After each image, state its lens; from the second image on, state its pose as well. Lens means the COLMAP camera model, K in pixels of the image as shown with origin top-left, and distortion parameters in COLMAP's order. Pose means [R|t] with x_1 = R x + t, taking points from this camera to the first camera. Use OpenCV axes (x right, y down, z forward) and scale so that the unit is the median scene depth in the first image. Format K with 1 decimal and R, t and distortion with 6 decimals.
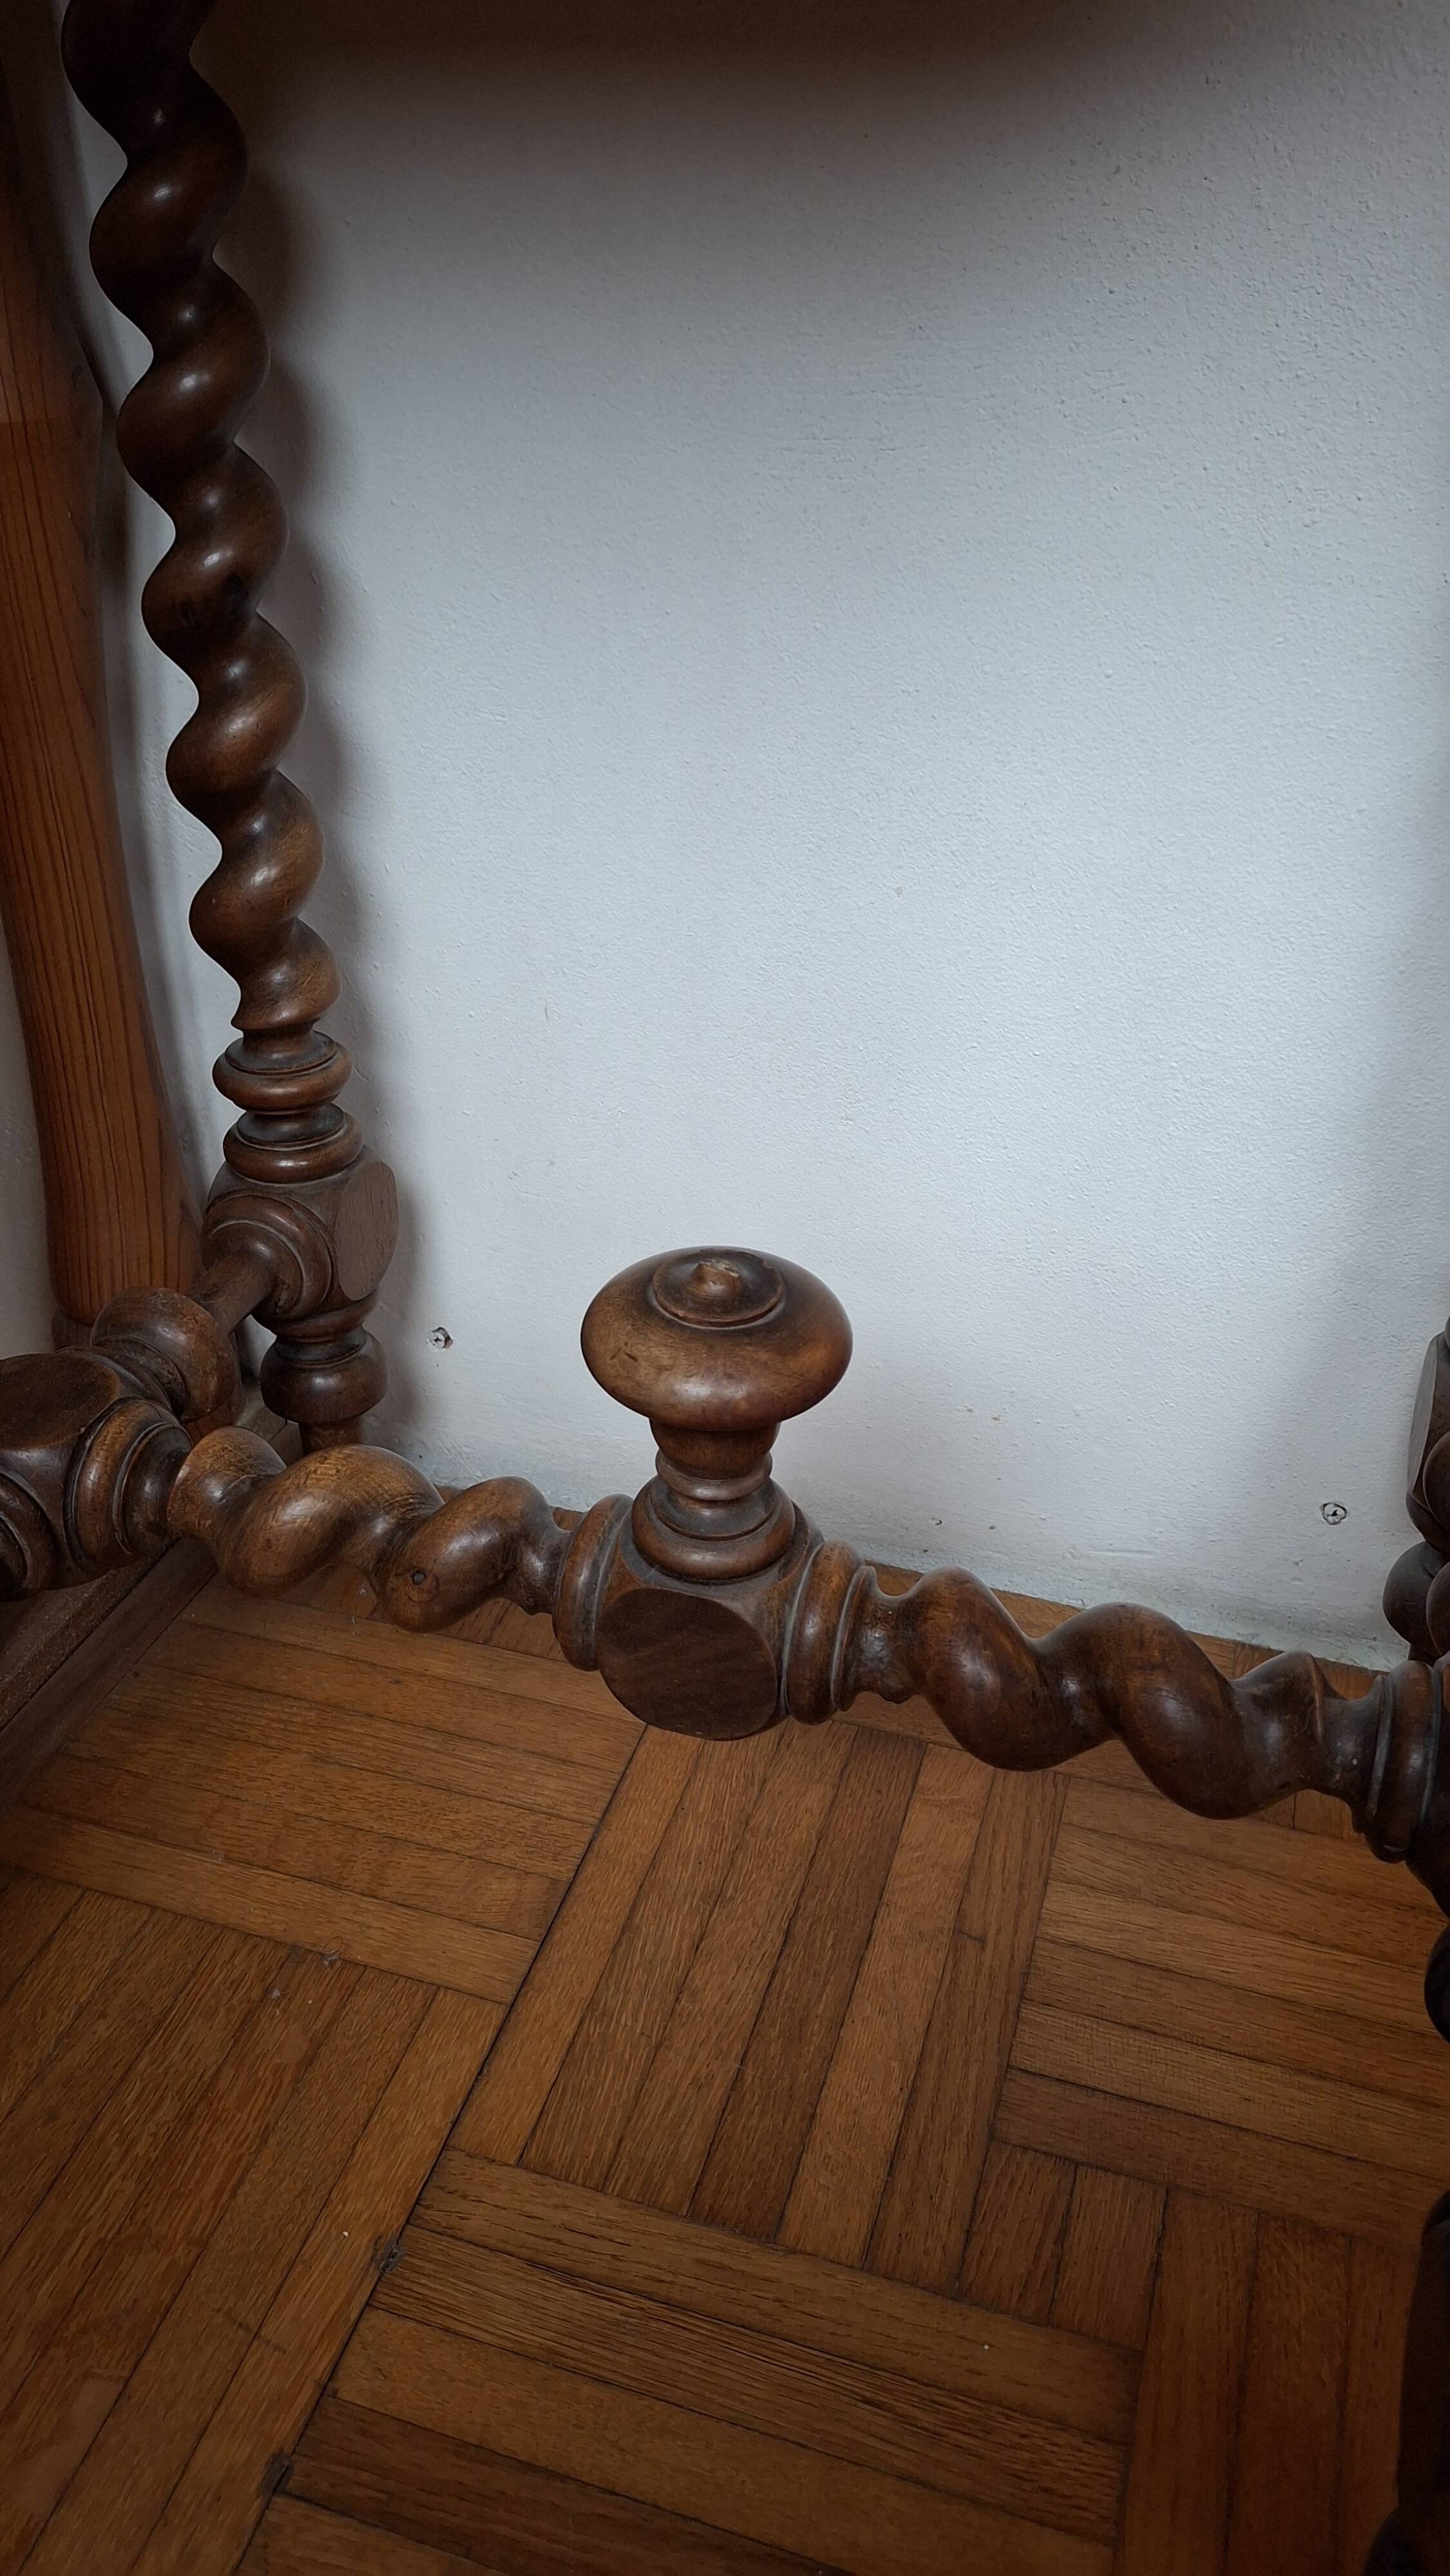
lens RADIAL K [[1945.1, 0, 755.3], [0, 1945.1, 1263.4], [0, 0, 1]] dist [0.017822, -0.062699]
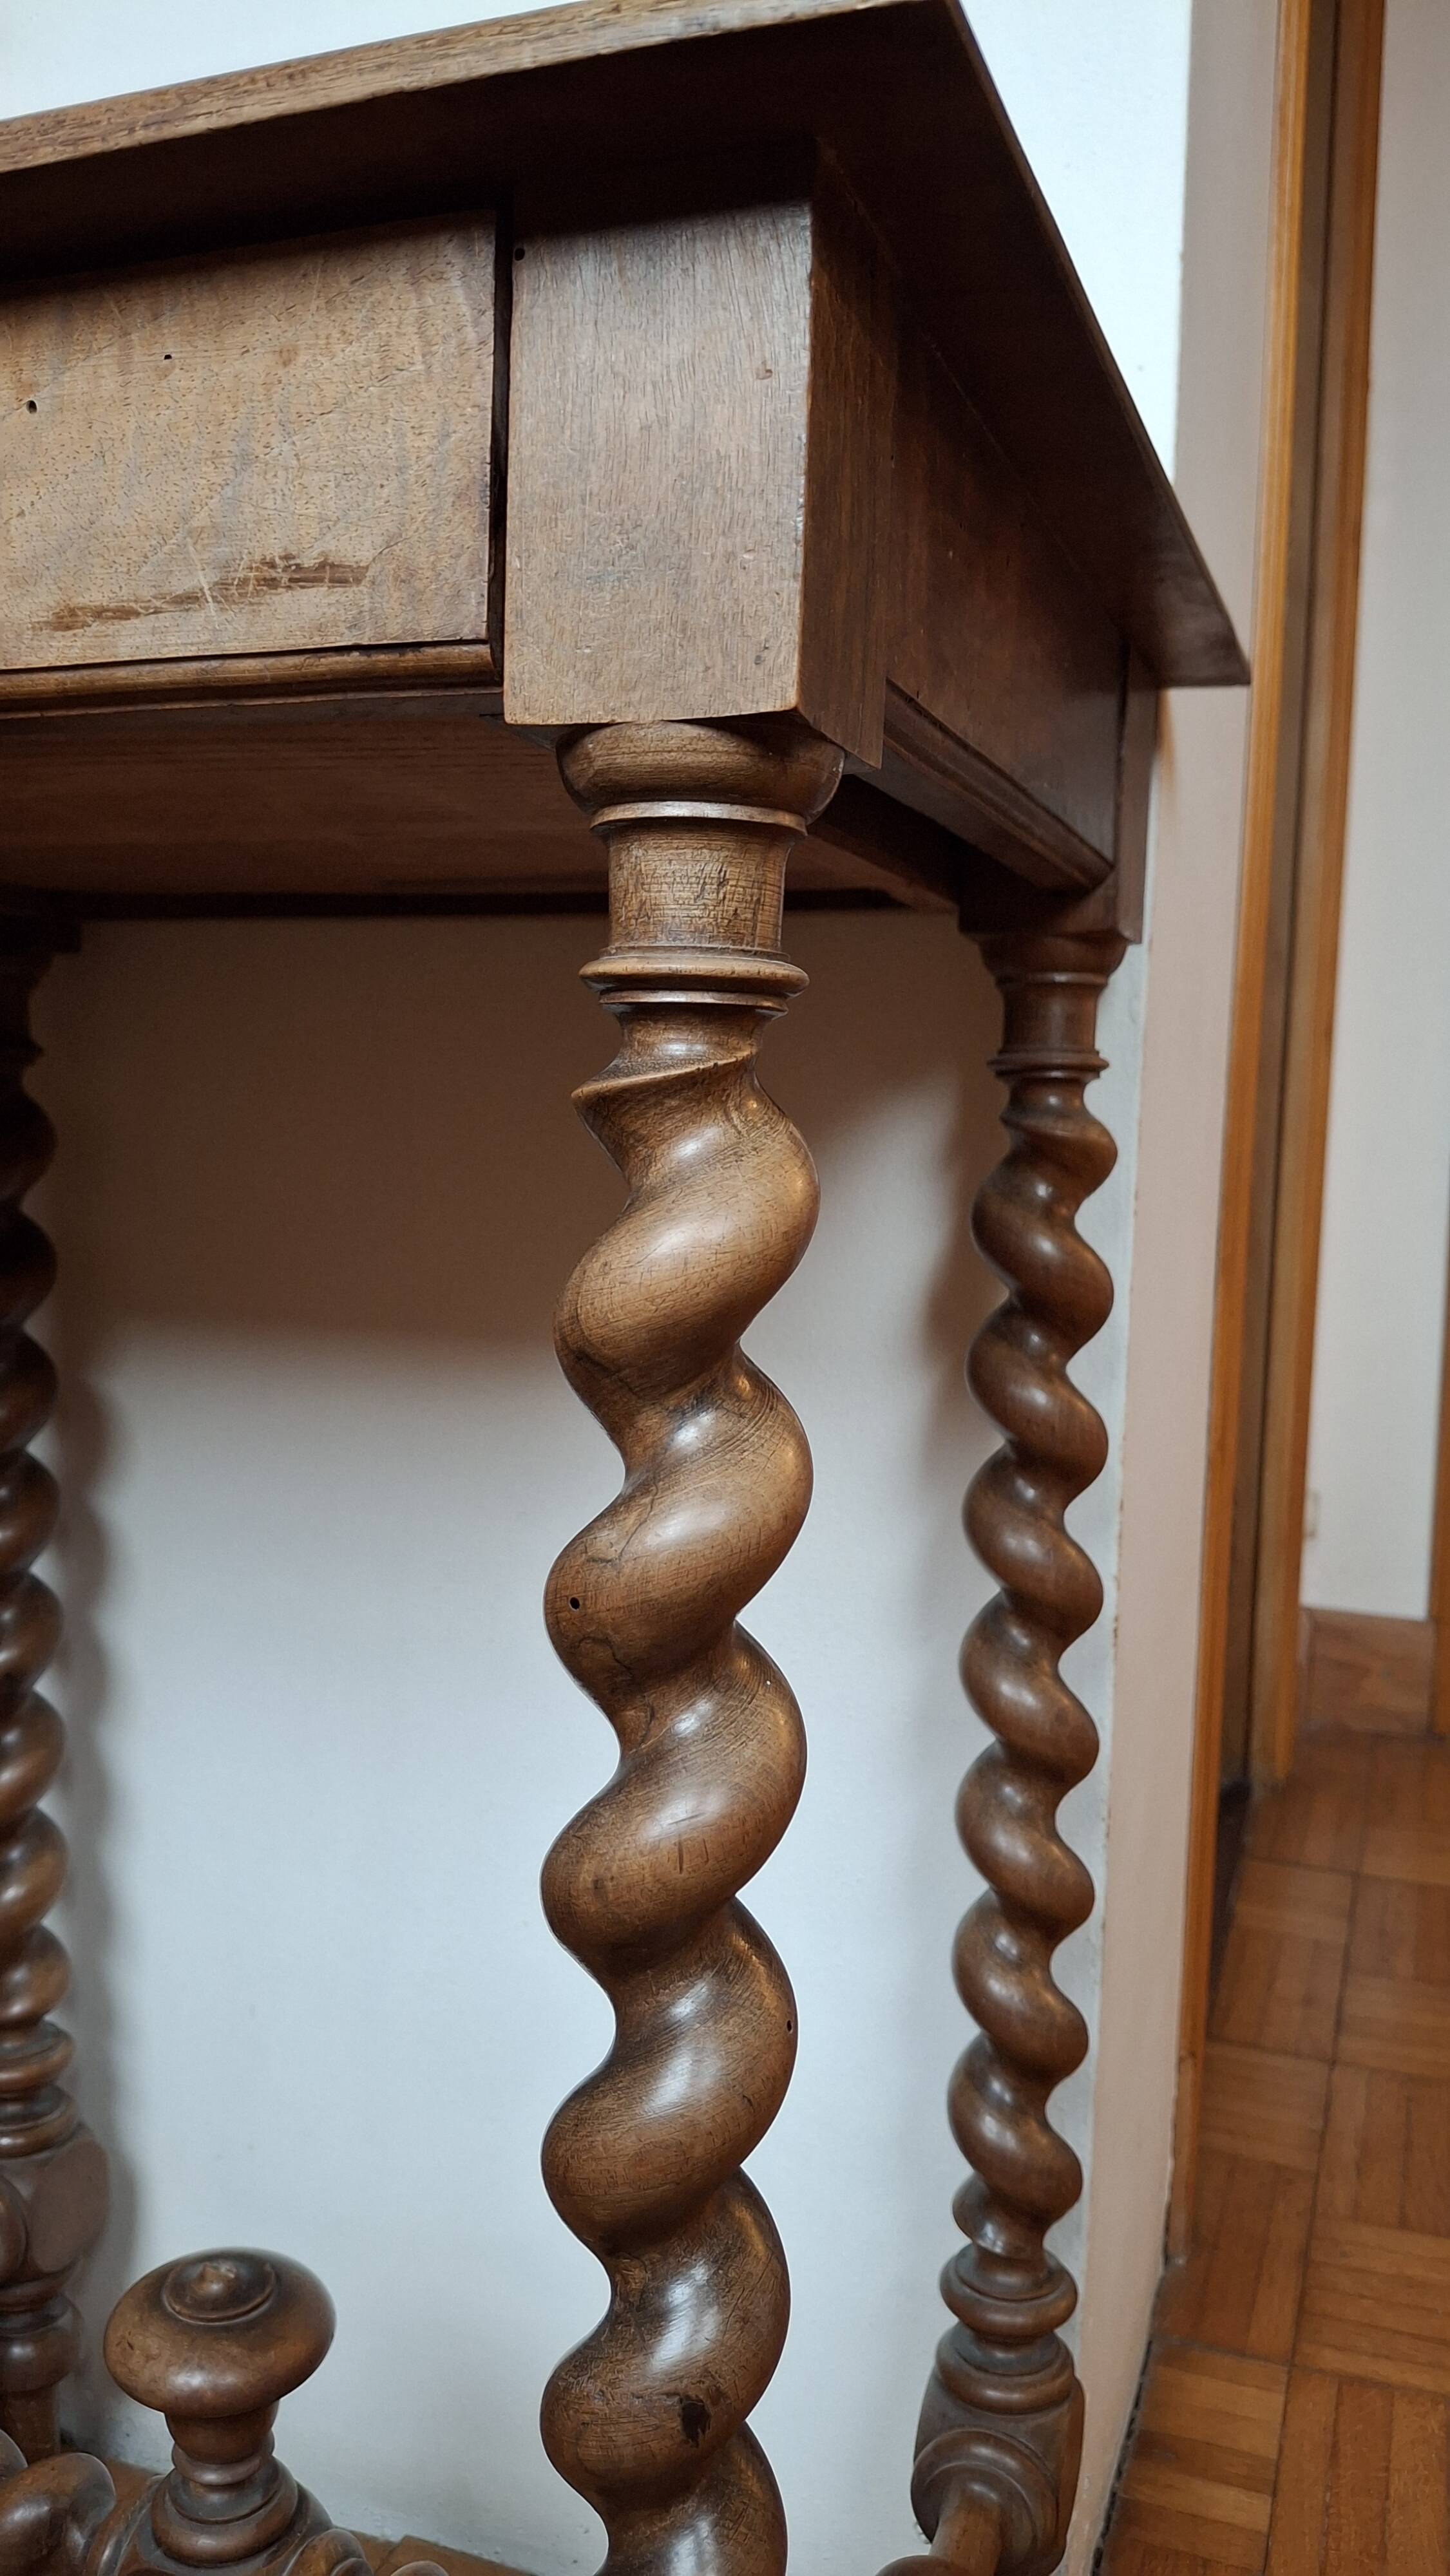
lens RADIAL K [[1945.1, 0, 702.6], [0, 1945.1, 1266.7], [0, 0, 1]] dist [0.017822, -0.062699]
pose [[0.998074, 0.013582, -0.060526, 0.280483], [-0.038716, 0.898753, -0.436744, -0.034464], [0.048466, 0.438246, 0.897548, -0.301551]]
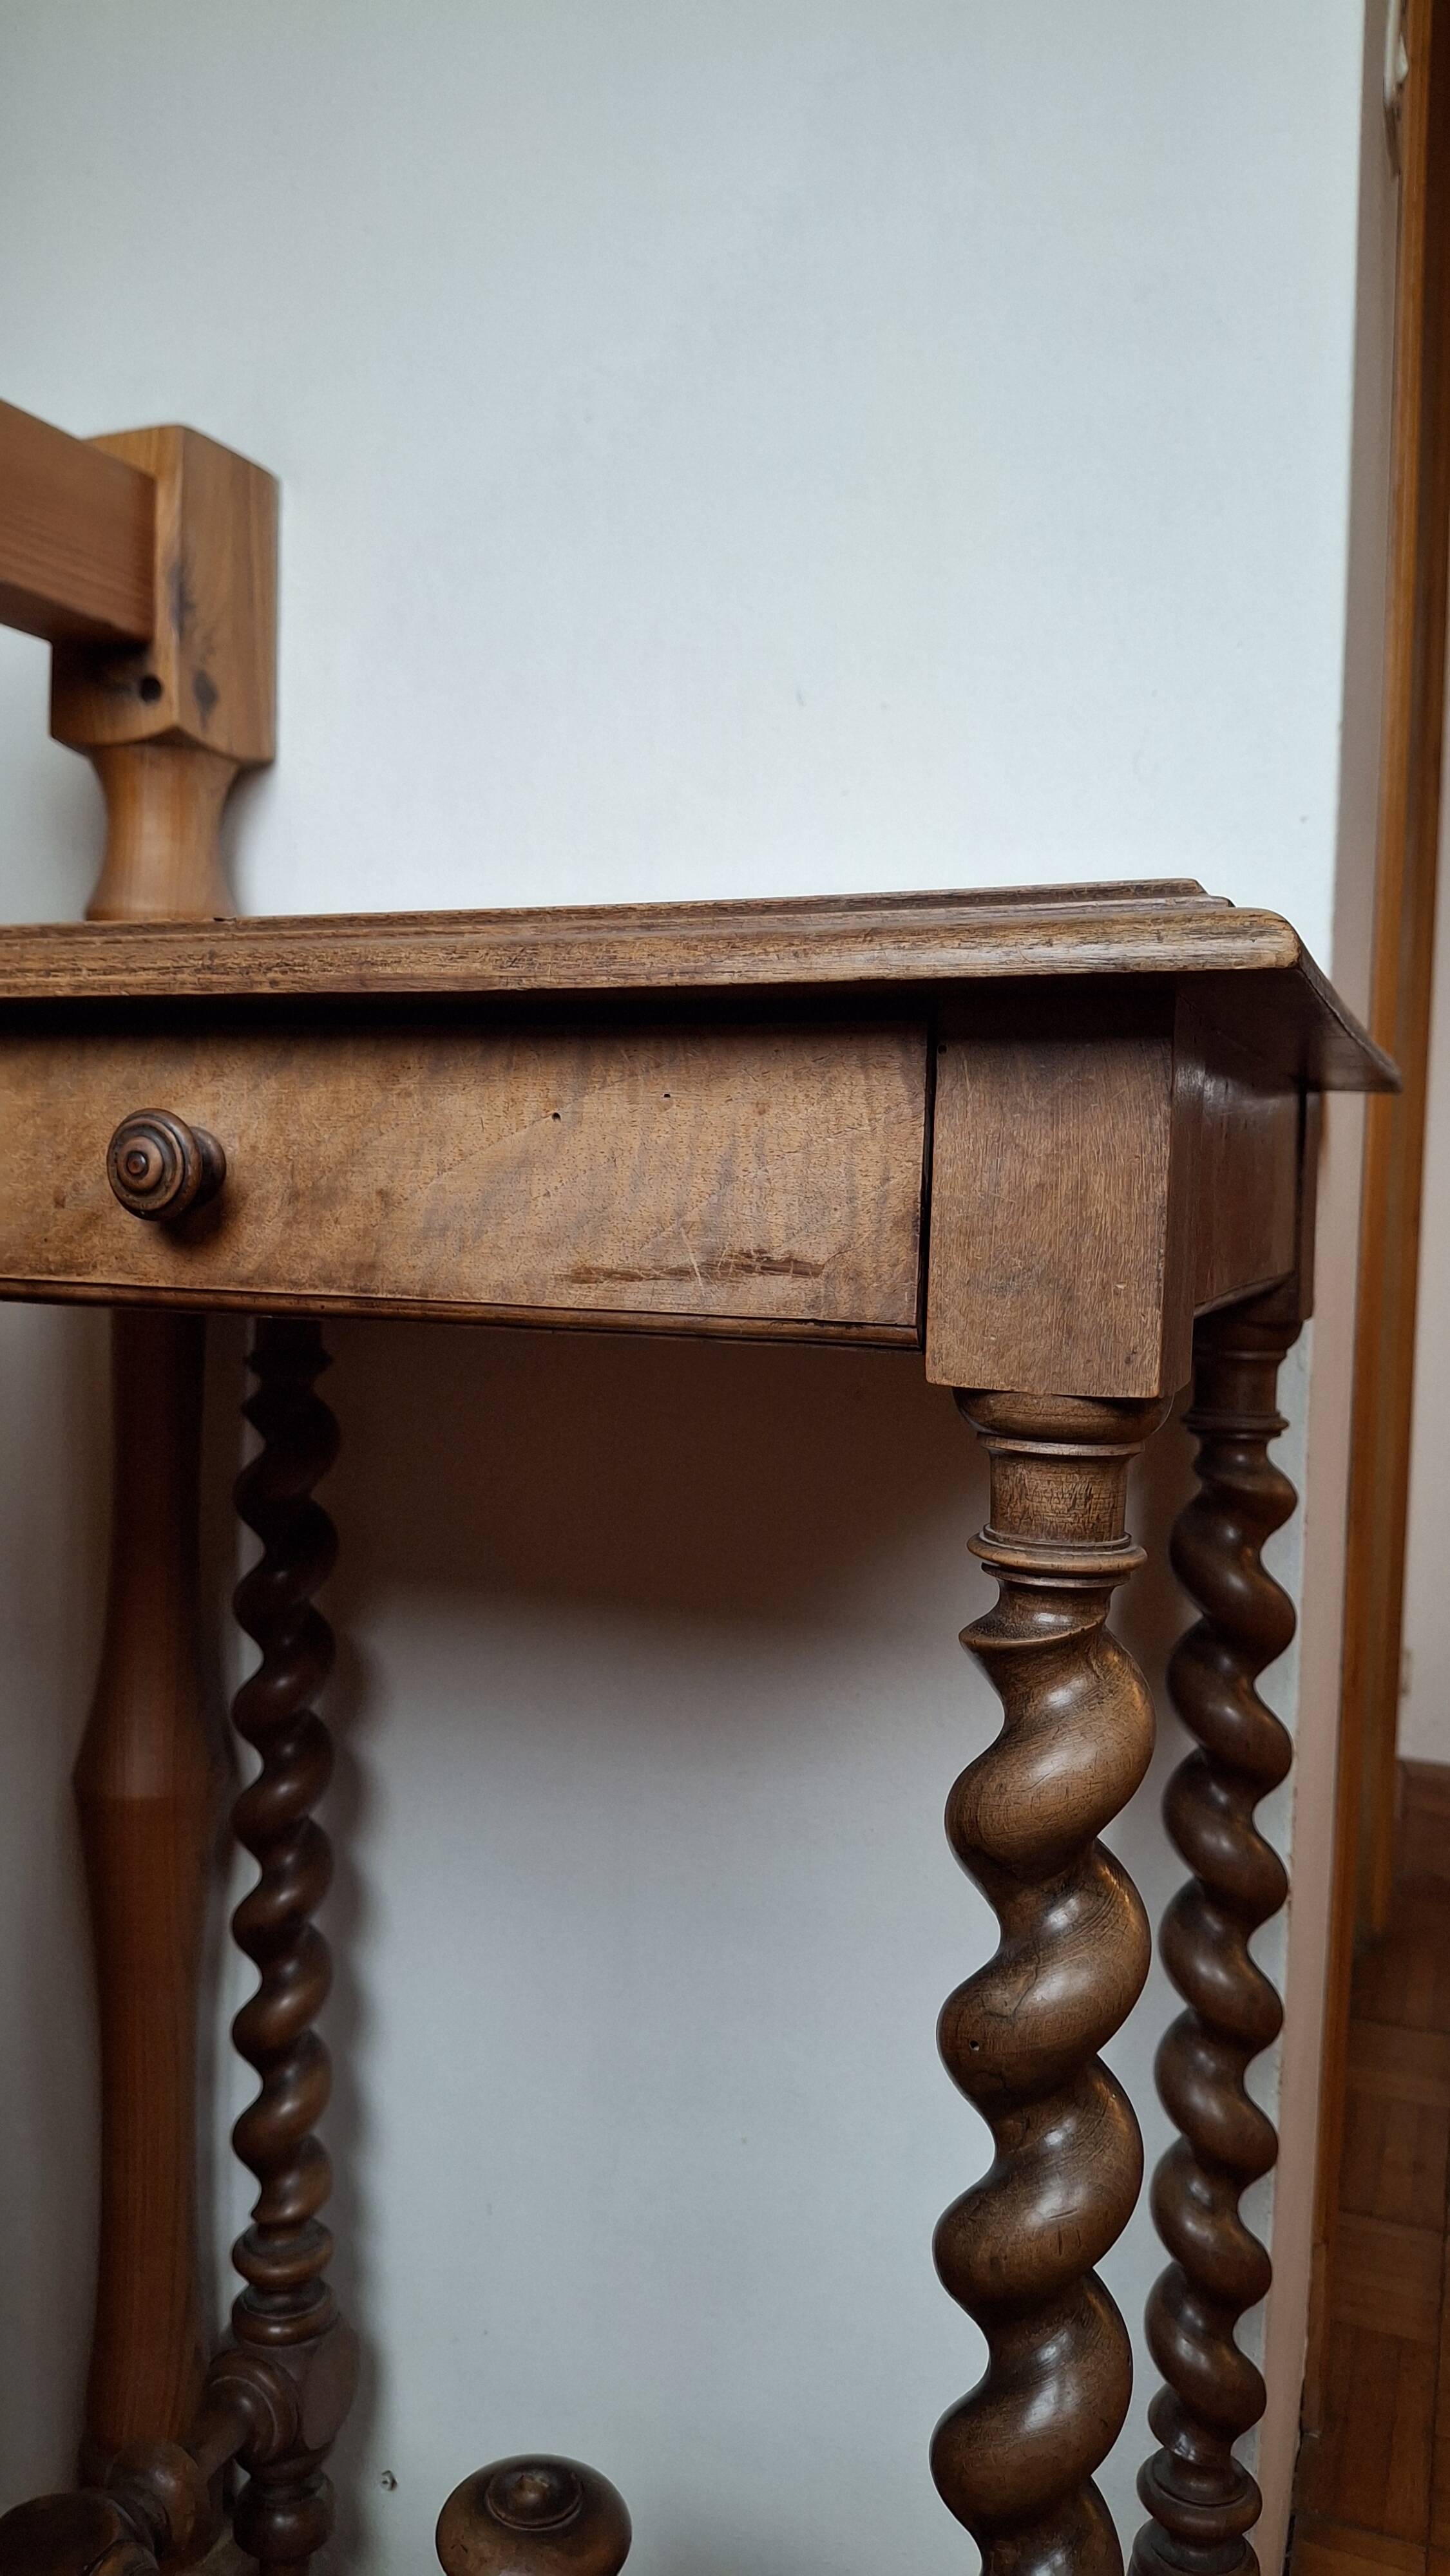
lens RADIAL K [[1945.1, 0, 715.2], [0, 1945.1, 1239.1], [0, 0, 1]] dist [0.017822, -0.062699]
pose [[0.996760, 0.014381, -0.079136, 0.169084], [-0.050594, 0.876962, -0.477889, -0.099548], [0.062527, 0.480344, 0.874848, -0.550586]]
